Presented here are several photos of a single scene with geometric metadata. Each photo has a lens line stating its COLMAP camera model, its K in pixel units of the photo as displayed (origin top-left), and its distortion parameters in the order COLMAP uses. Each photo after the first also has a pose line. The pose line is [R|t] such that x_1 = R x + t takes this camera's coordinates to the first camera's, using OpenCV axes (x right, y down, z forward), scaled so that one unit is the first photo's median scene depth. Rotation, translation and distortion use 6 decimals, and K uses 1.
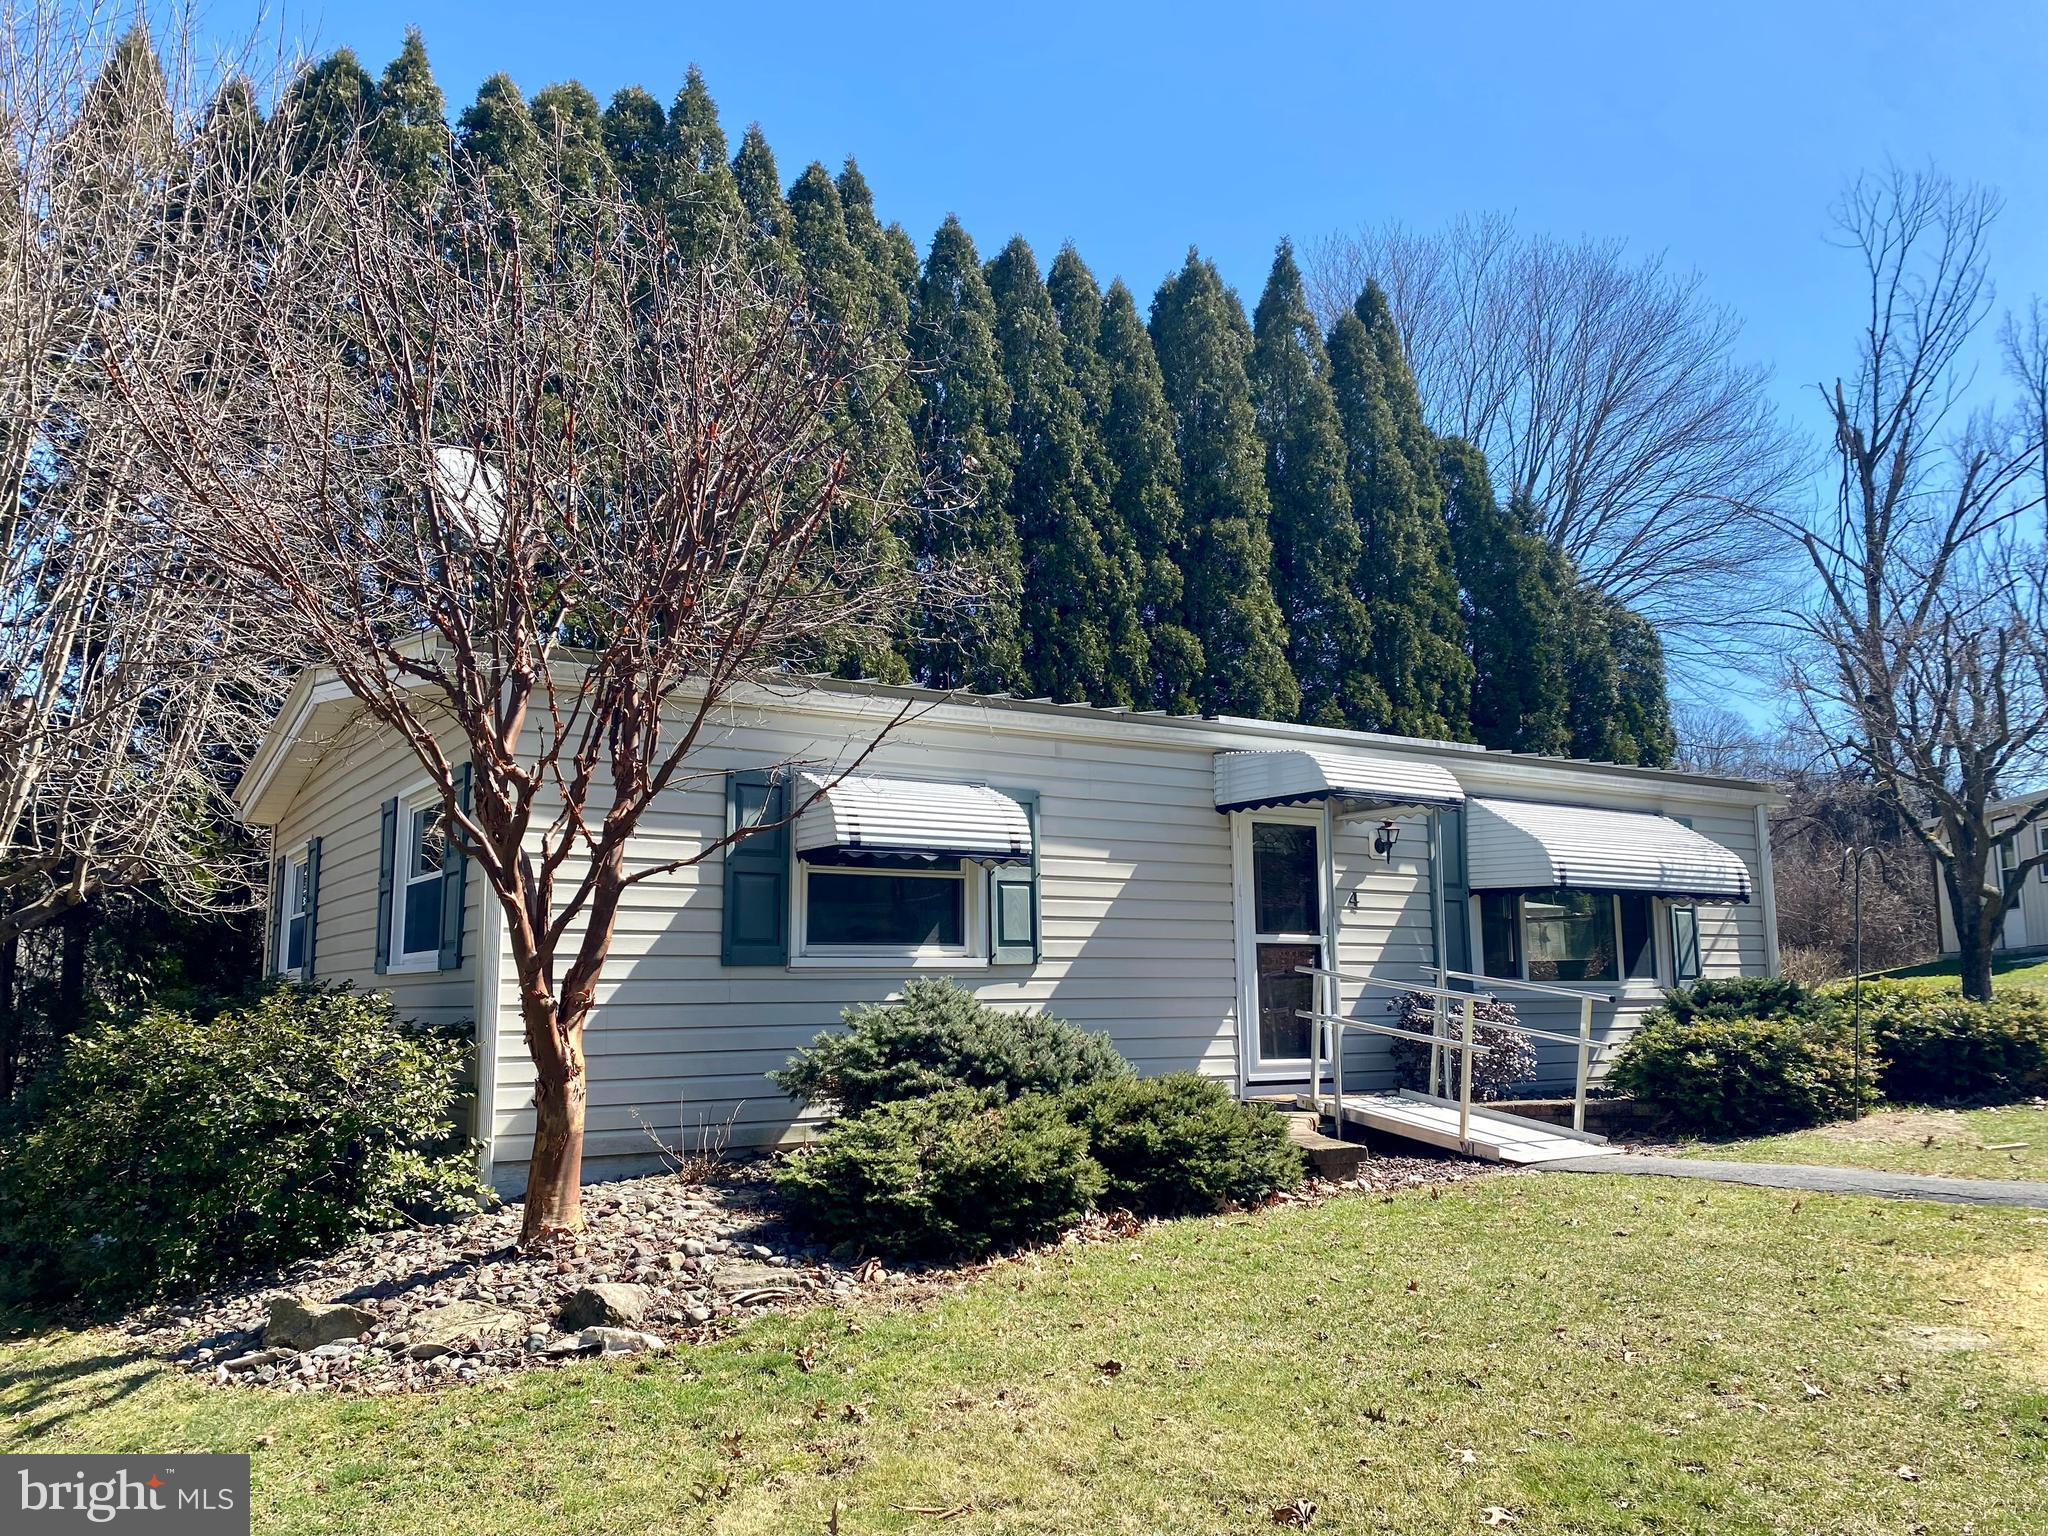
lens RADIAL K [[1553.7, 0, 1005.9], [0, 1553.7, 780.5], [0, 0, 1]] dist [0.066649, -0.089512]
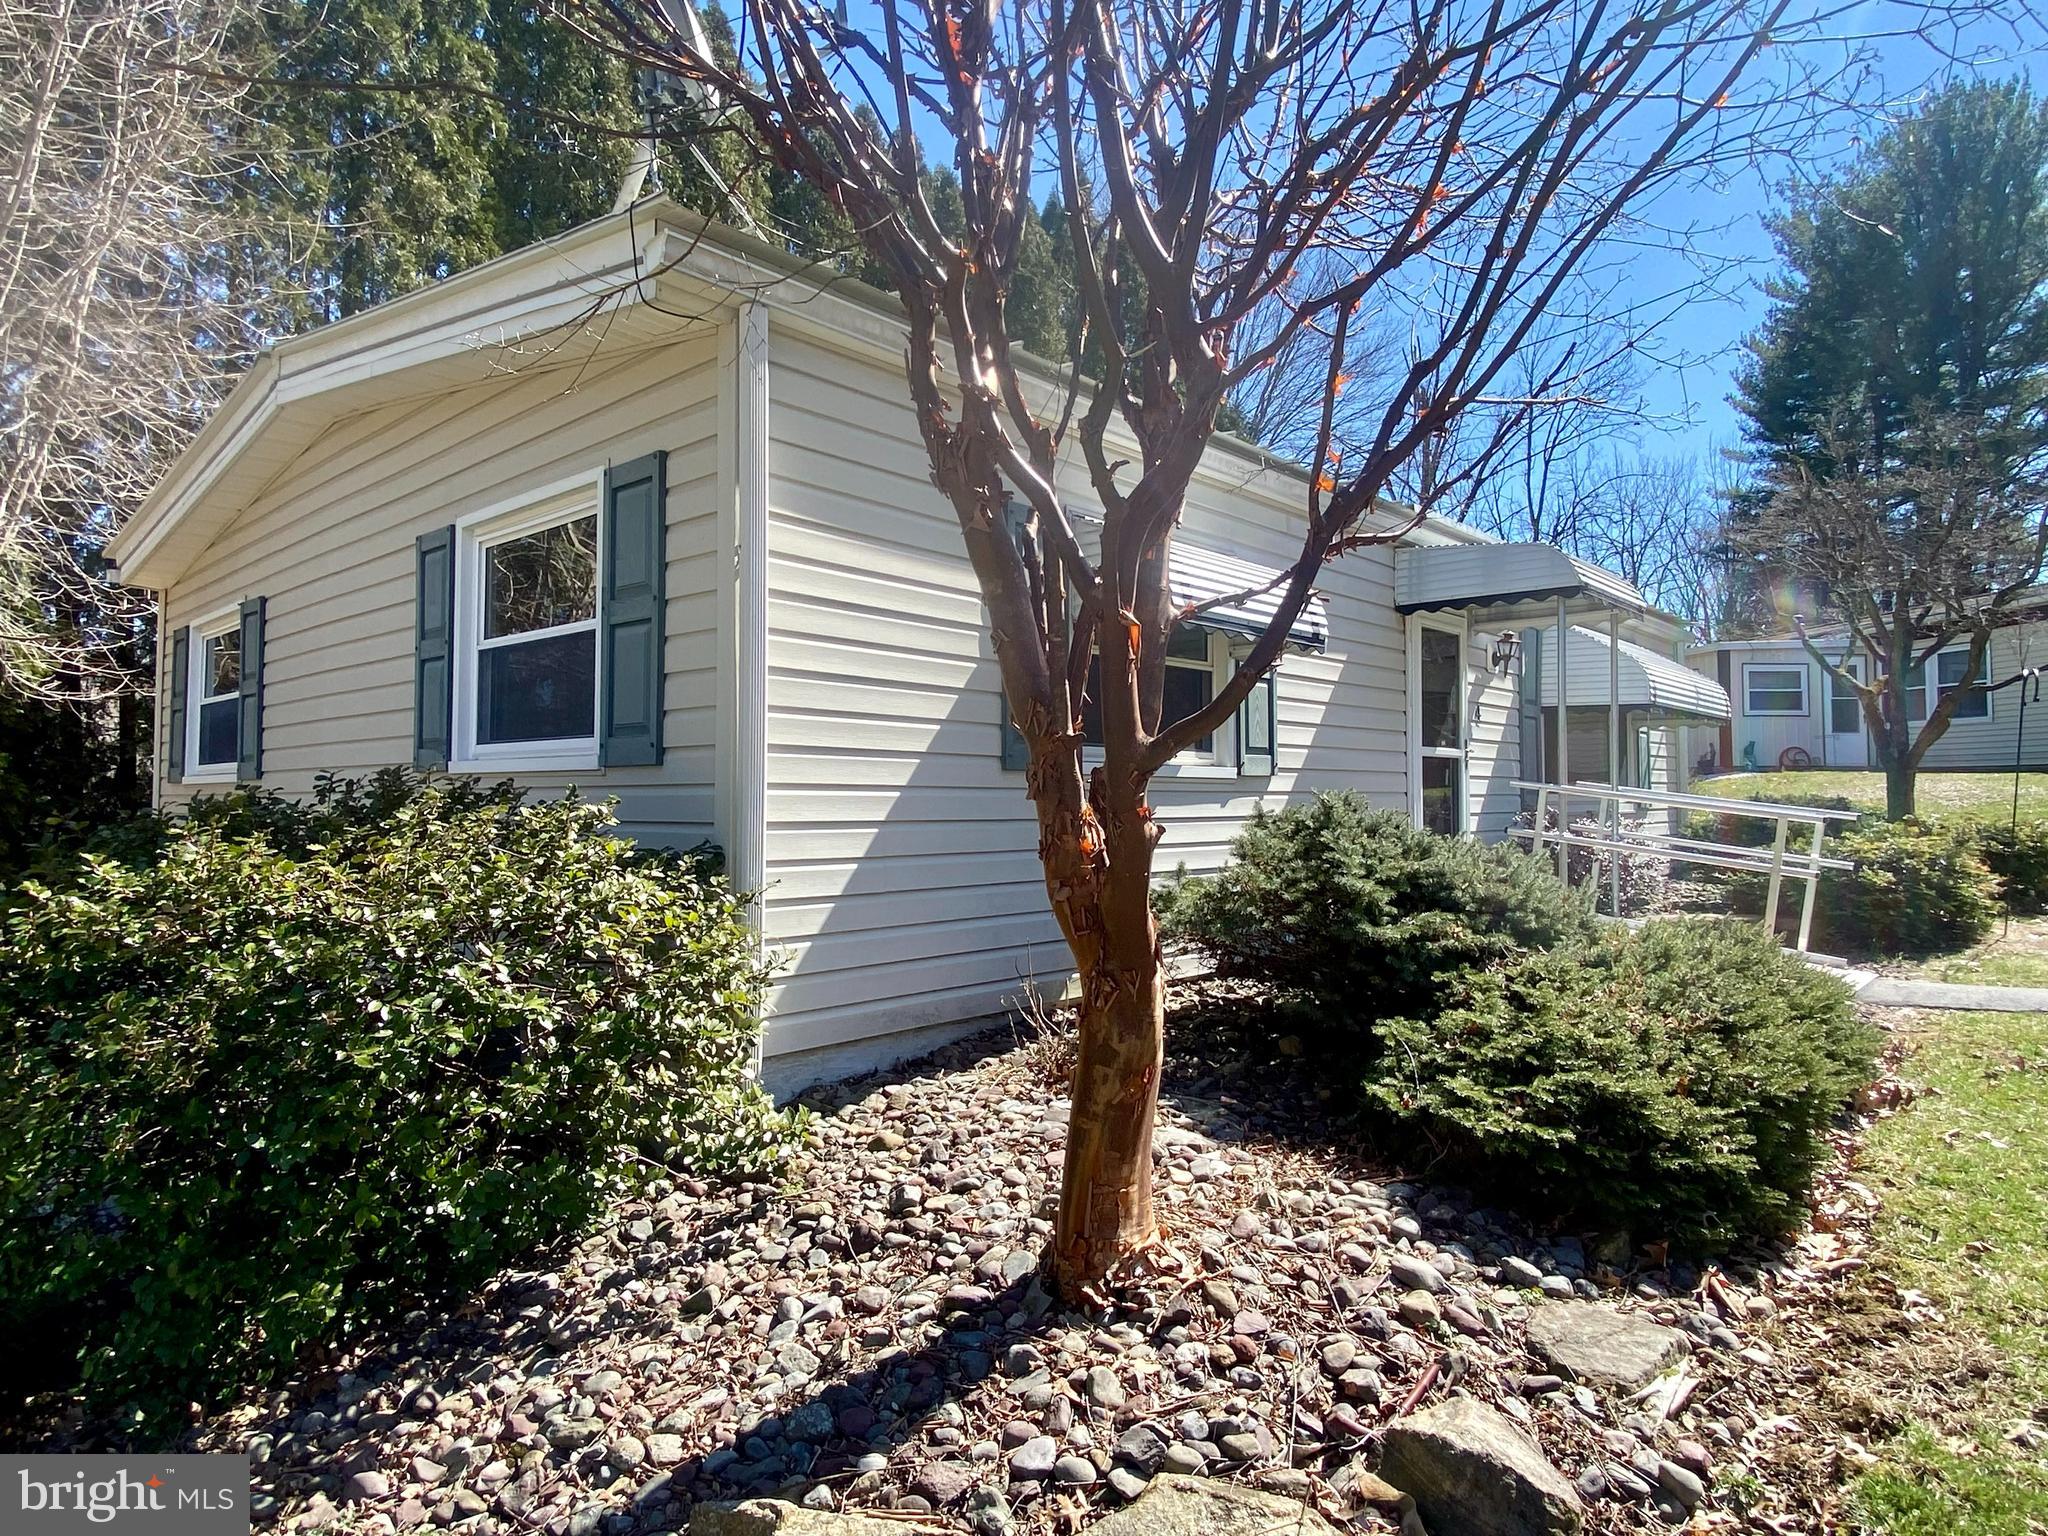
lens RADIAL K [[1191.6, 0, 1018.7], [0, 1191.6, 761.9], [0, 0, 1]] dist [0.043344, -0.039272]
pose [[0.968367, 0.018876, 0.248815, -0.216773], [-0.044479, 0.994223, 0.097681, 0.041555], [-0.245534, -0.105658, 0.963613, 0.317010]]
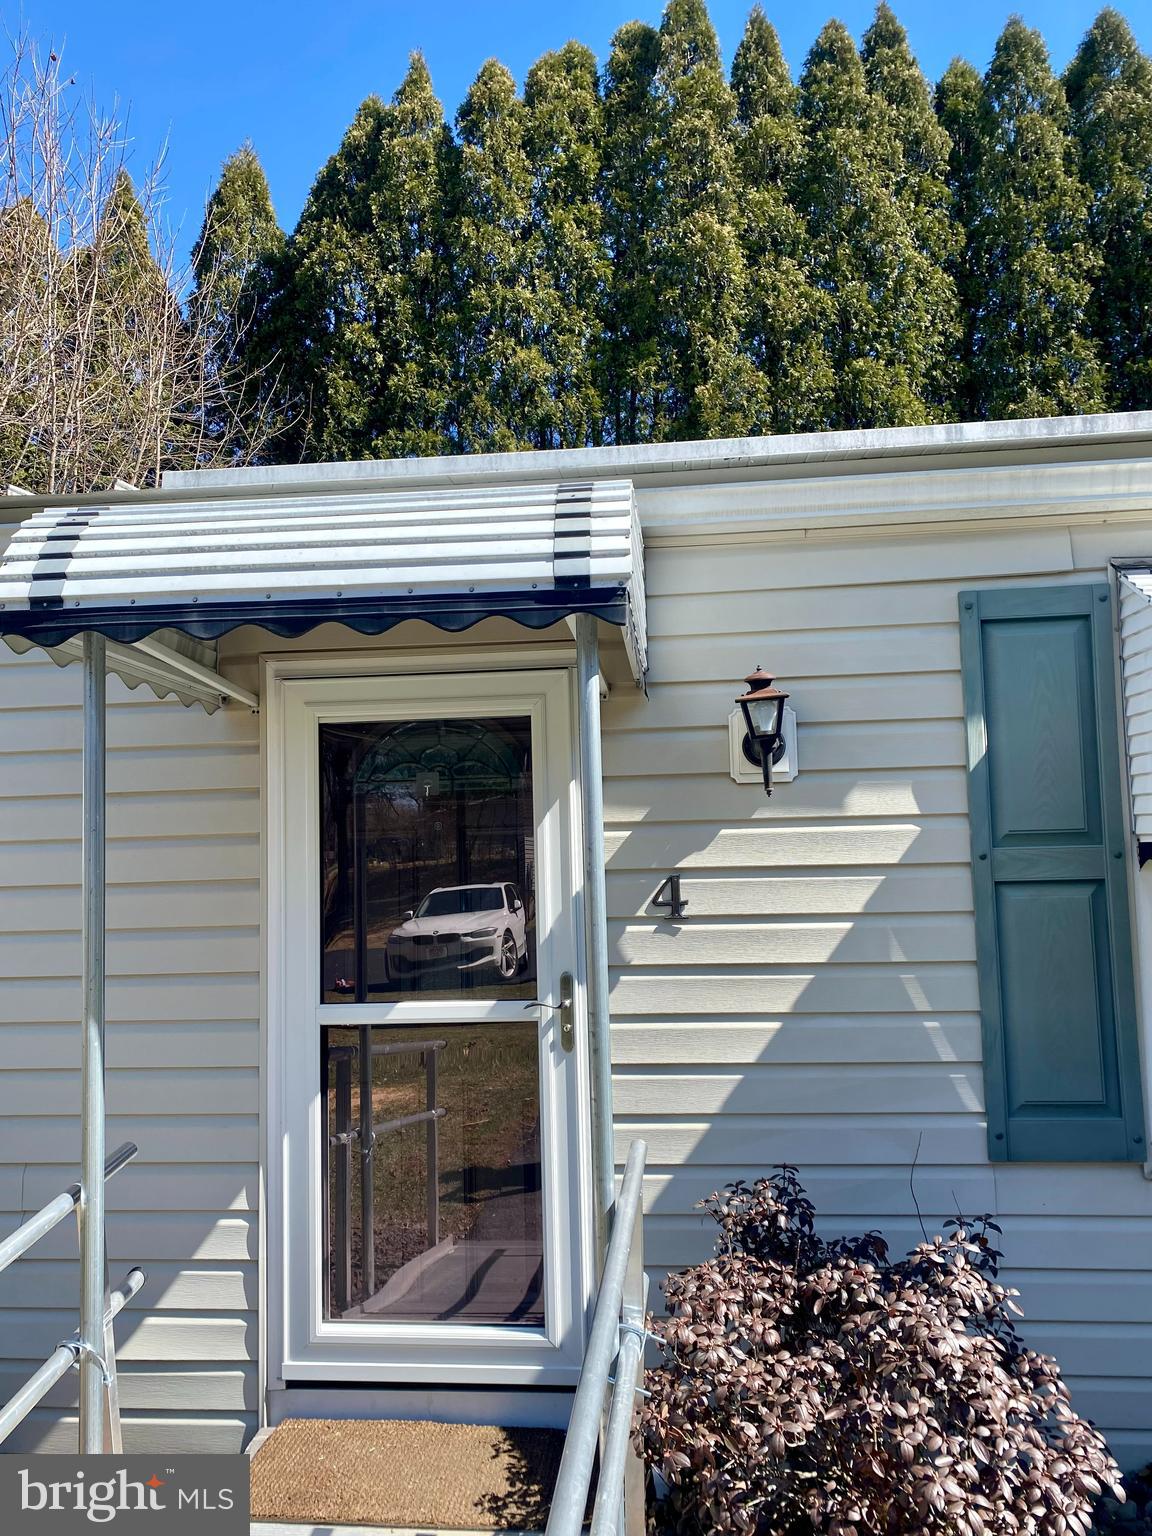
lens RADIAL K [[1148.5, 0, 560.0], [0, 1148.5, 774.1], [0, 0, 1]] dist [0.049903, -0.038918]
pose [[0.779461, -0.065053, -0.623064, 0.341628], [0.104136, 0.994211, 0.026472, 0.033613], [0.617734, -0.085518, 0.781723, 0.699899]]
